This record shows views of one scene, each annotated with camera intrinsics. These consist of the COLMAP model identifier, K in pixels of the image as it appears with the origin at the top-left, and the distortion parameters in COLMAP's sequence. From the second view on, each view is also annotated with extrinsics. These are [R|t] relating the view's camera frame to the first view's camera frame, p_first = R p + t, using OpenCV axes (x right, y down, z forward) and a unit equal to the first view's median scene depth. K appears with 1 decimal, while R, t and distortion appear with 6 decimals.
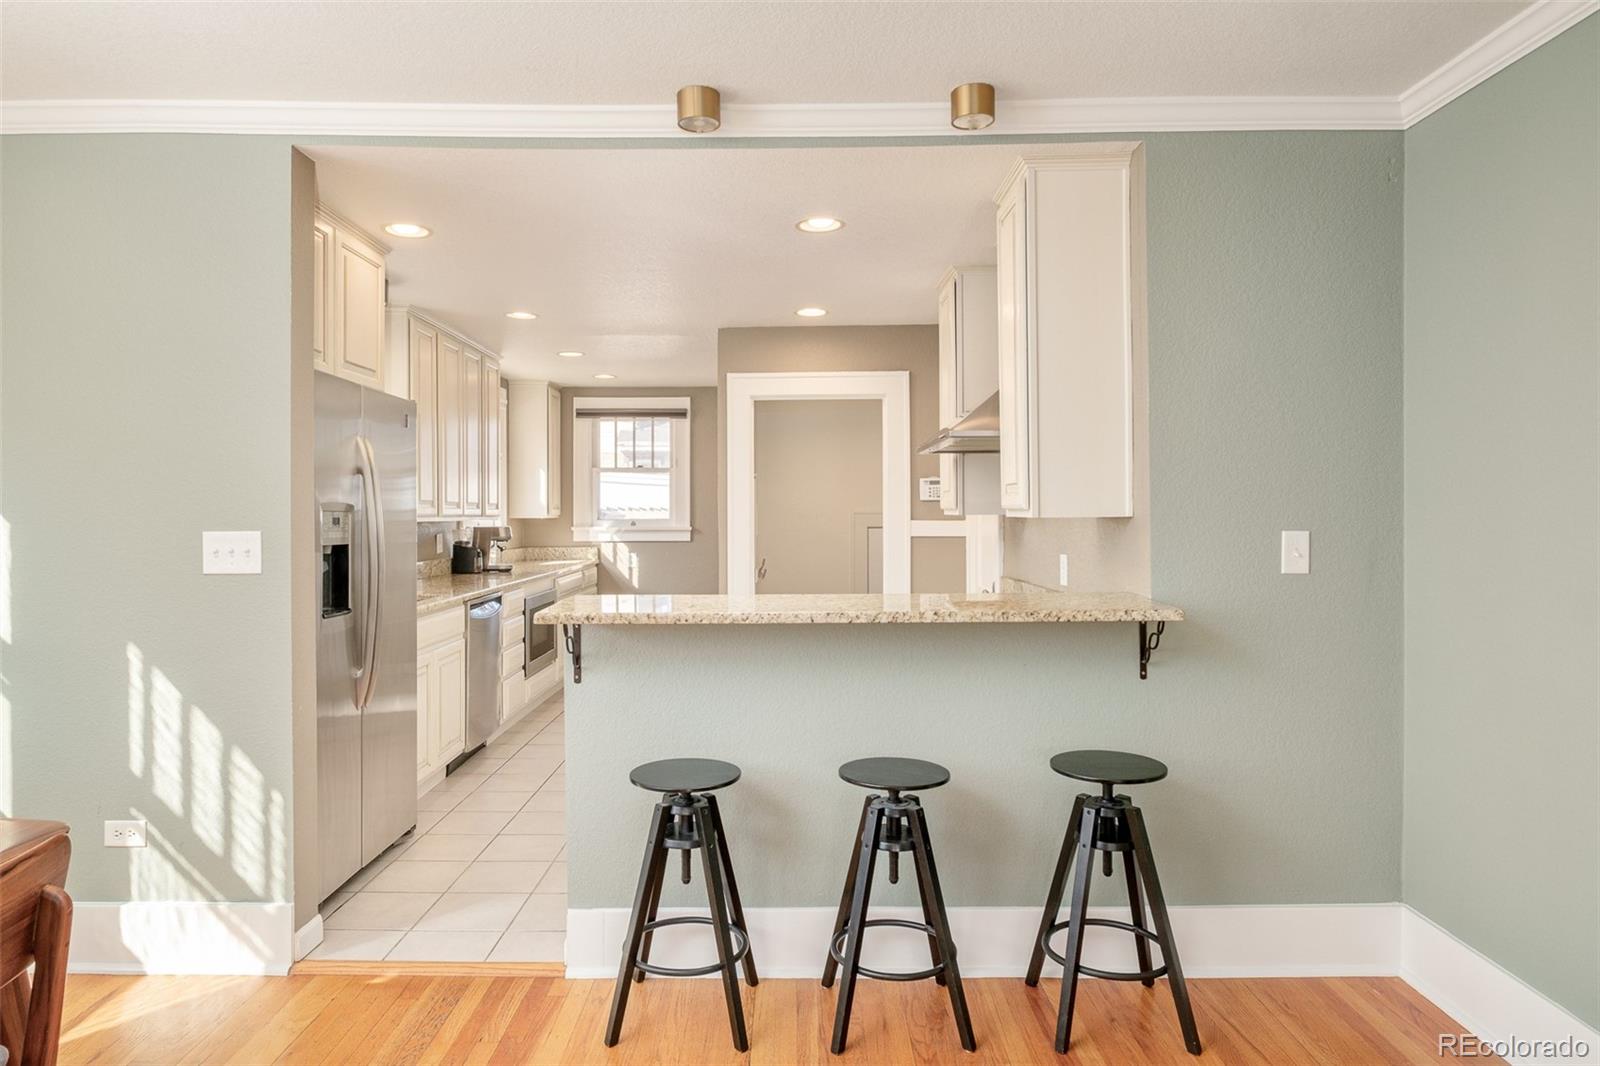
lens RADIAL K [[1002.5, 0, 802.4], [0, 1002.5, 528.1], [0, 0, 1]] dist [-0.005628, -0.001218]
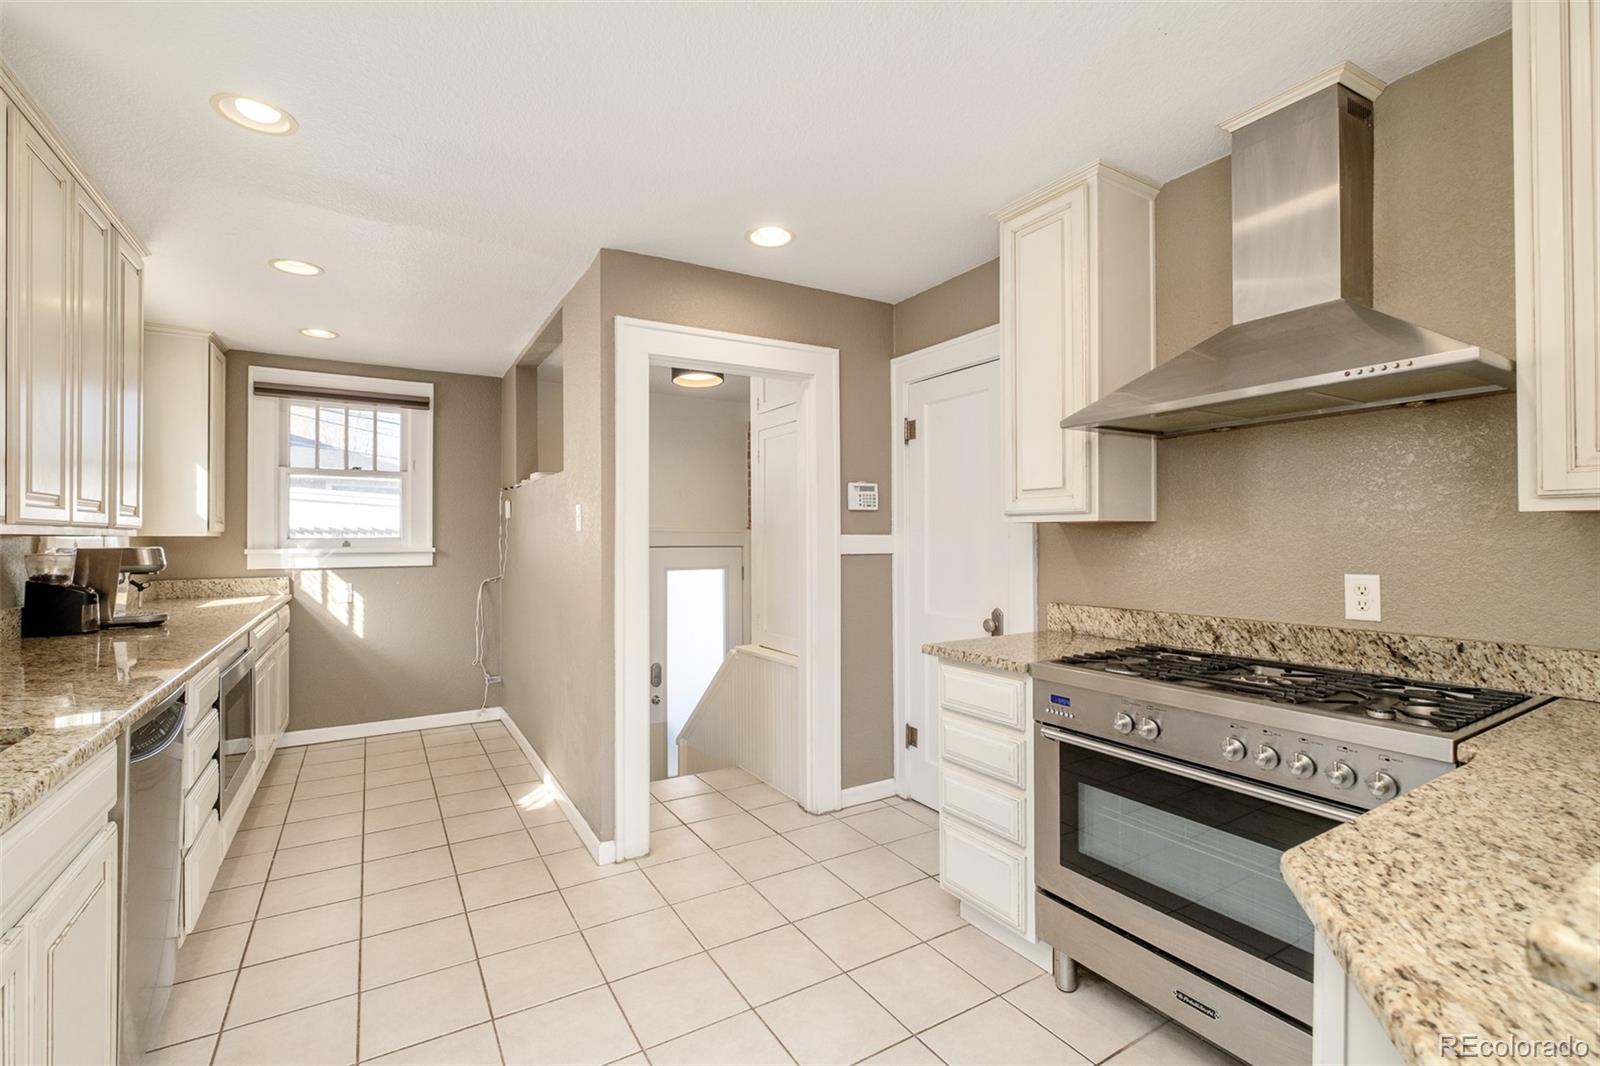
lens RADIAL K [[721.1, 0, 806.7], [0, 721.1, 530.2], [0, 0, 1]] dist [0.002829, -0.000737]
pose [[0.861191, 0.004072, 0.508266, -0.183200], [0.010223, 0.999627, -0.025331, 0.002918], [-0.508179, 0.027011, 0.860828, 0.451754]]
